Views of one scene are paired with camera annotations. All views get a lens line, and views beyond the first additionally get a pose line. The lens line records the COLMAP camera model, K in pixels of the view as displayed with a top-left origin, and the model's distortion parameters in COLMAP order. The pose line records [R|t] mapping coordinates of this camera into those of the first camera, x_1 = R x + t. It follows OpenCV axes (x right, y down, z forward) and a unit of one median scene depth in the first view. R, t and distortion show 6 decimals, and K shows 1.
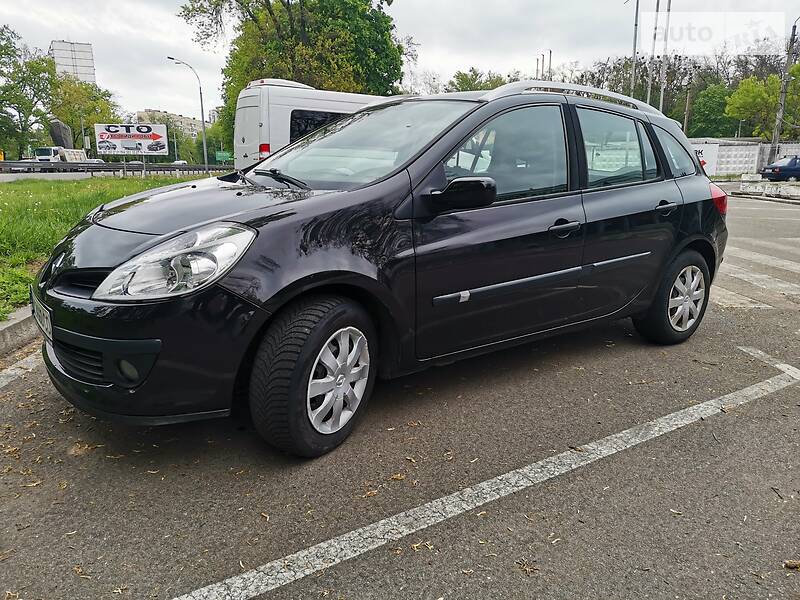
lens RADIAL K [[603.9, 0, 395.3], [0, 603.9, 295.2], [0, 0, 1]] dist [0.073107, -0.083093]
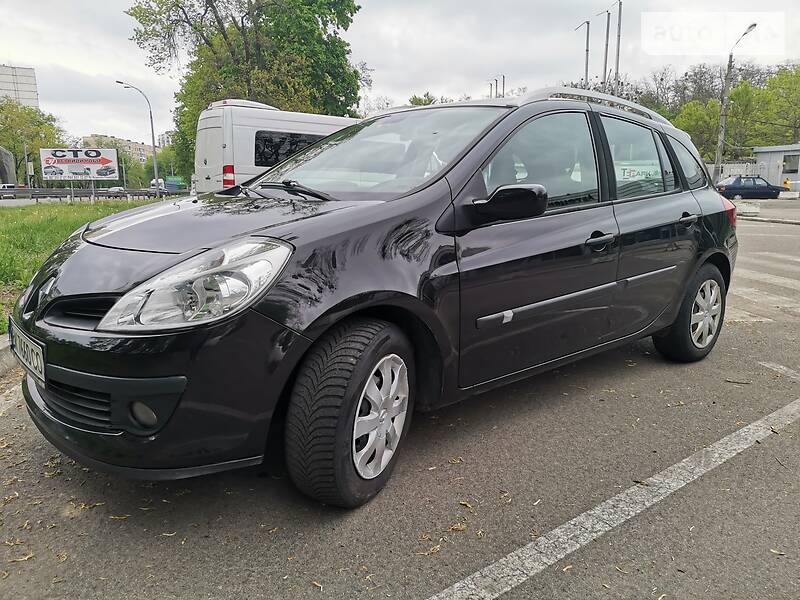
lens RADIAL K [[603.9, 0, 394.4], [0, 603.9, 293.4], [0, 0, 1]] dist [0.073107, -0.083093]
pose [[0.997192, -0.022009, 0.071586, -0.107714], [0.024863, 0.998921, -0.039230, -0.001199], [-0.070646, 0.040899, 0.996663, 0.095732]]
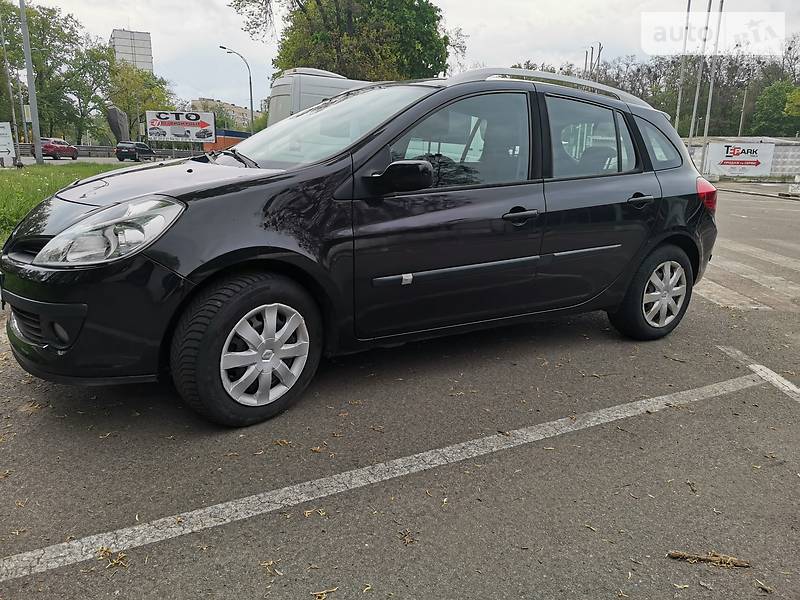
lens RADIAL K [[603.9, 0, 395.1], [0, 603.9, 296.5], [0, 0, 1]] dist [0.073107, -0.083093]
pose [[0.996699, 0.040147, -0.070562, 0.151314], [-0.039198, 0.999122, 0.014777, 0.015220], [0.071094, -0.011963, 0.997398, -0.011192]]
